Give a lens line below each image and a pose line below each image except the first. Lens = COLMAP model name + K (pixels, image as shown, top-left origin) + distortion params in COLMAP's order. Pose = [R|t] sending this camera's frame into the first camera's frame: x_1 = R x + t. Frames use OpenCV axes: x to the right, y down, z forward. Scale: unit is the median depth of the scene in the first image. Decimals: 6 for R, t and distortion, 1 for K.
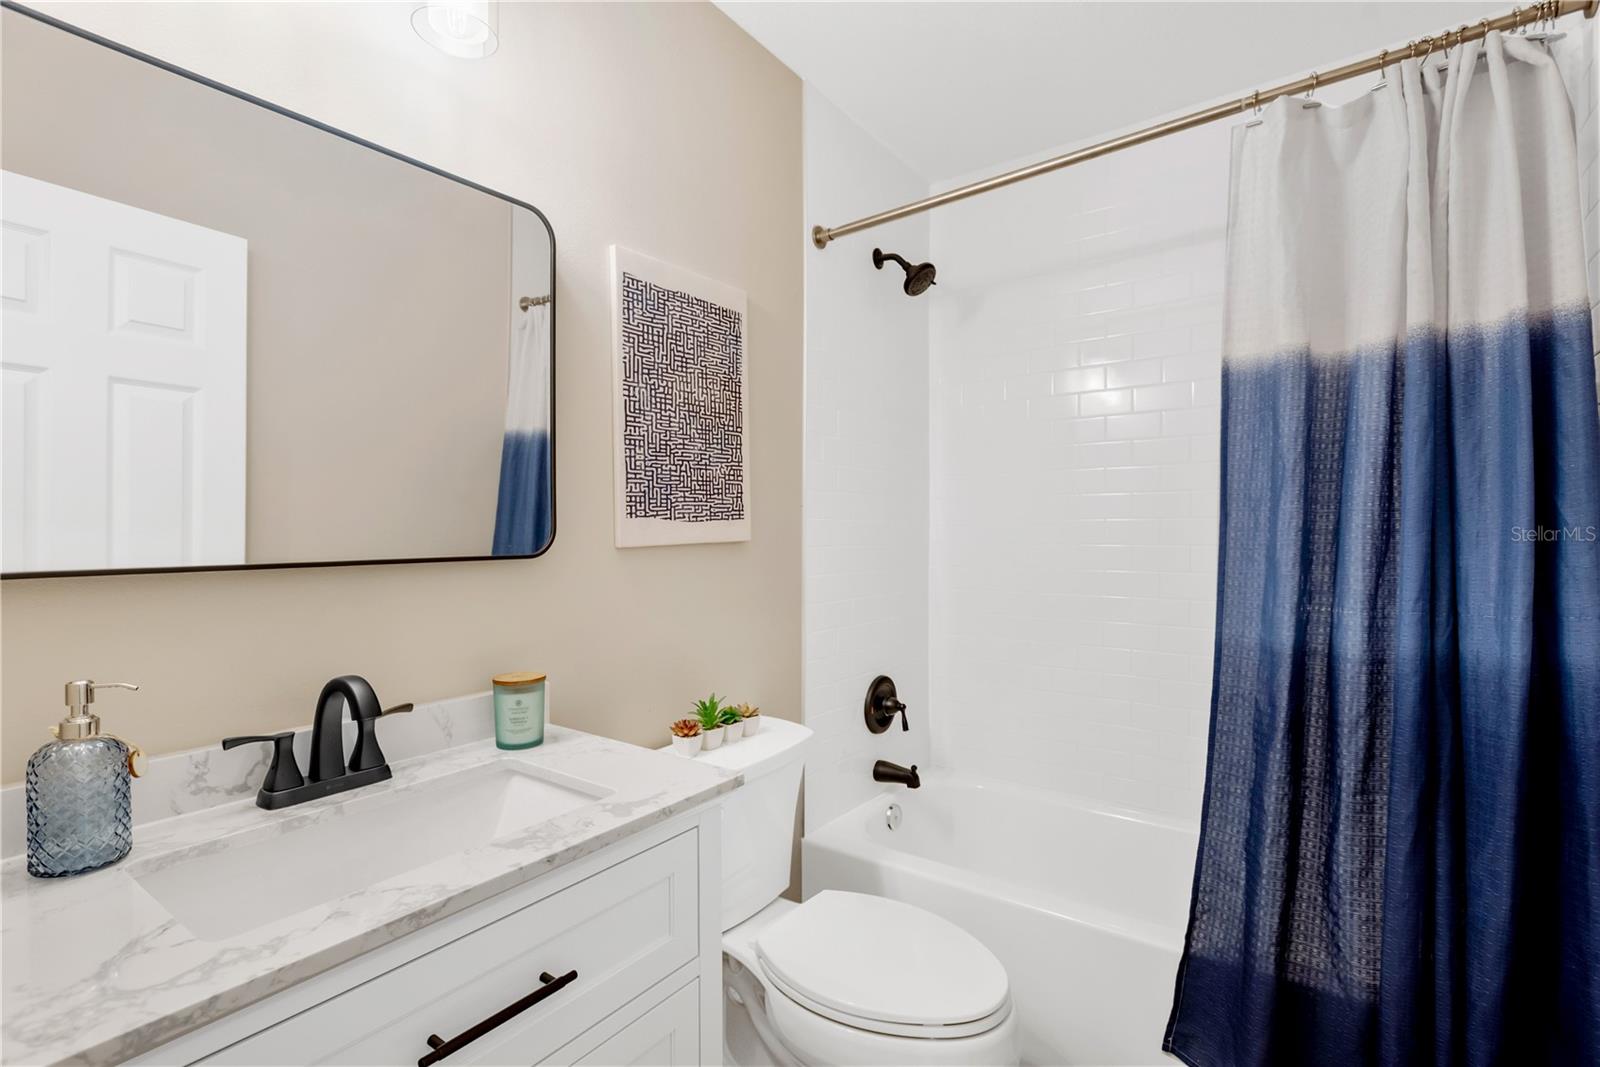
lens RADIAL K [[749.6, 0, 792.1], [0, 749.6, 545.7], [0, 0, 1]] dist [0.003227, -0.000714]
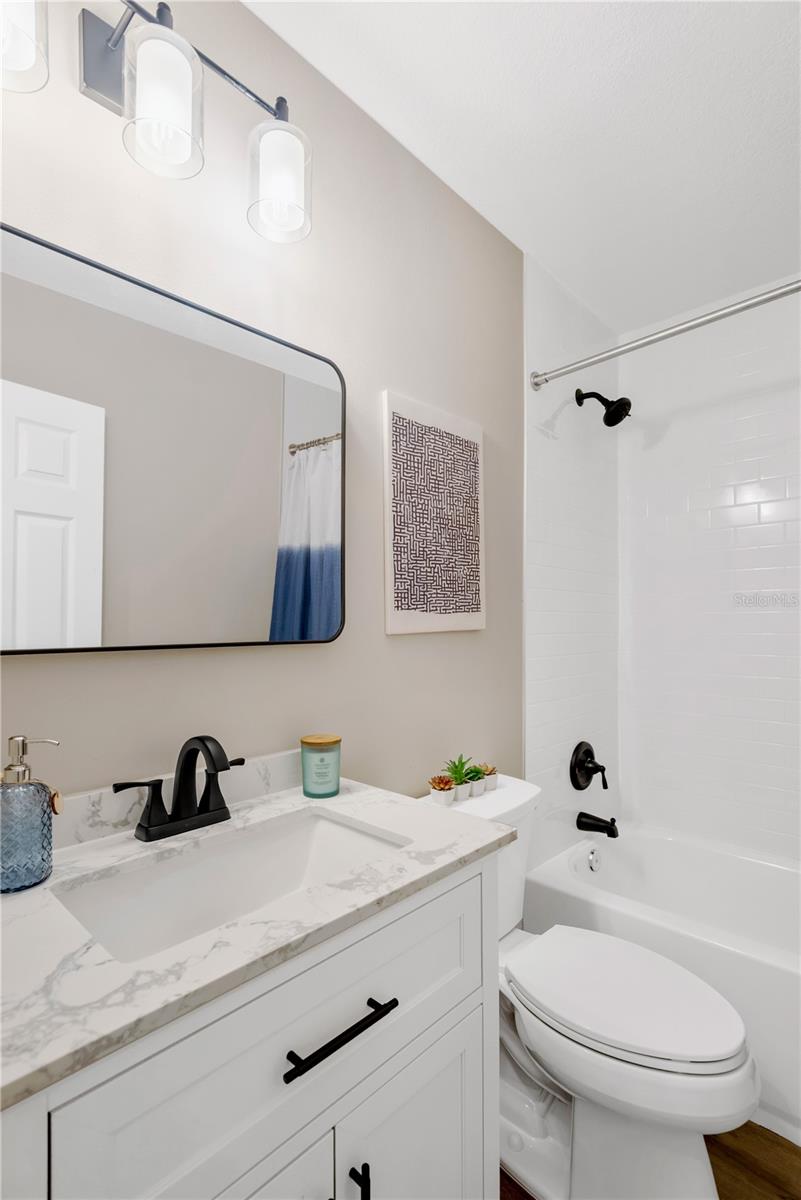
lens RADIAL K [[562.2, 0, 374.0], [0, 562.2, 629.3], [0, 0, 1]] dist [0.003227, -0.000714]
pose [[0.989883, 0.000618, -0.141886, -0.138194], [-0.002188, 0.999938, -0.010911, 0.004932], [0.141870, 0.011111, 0.989823, 0.090113]]
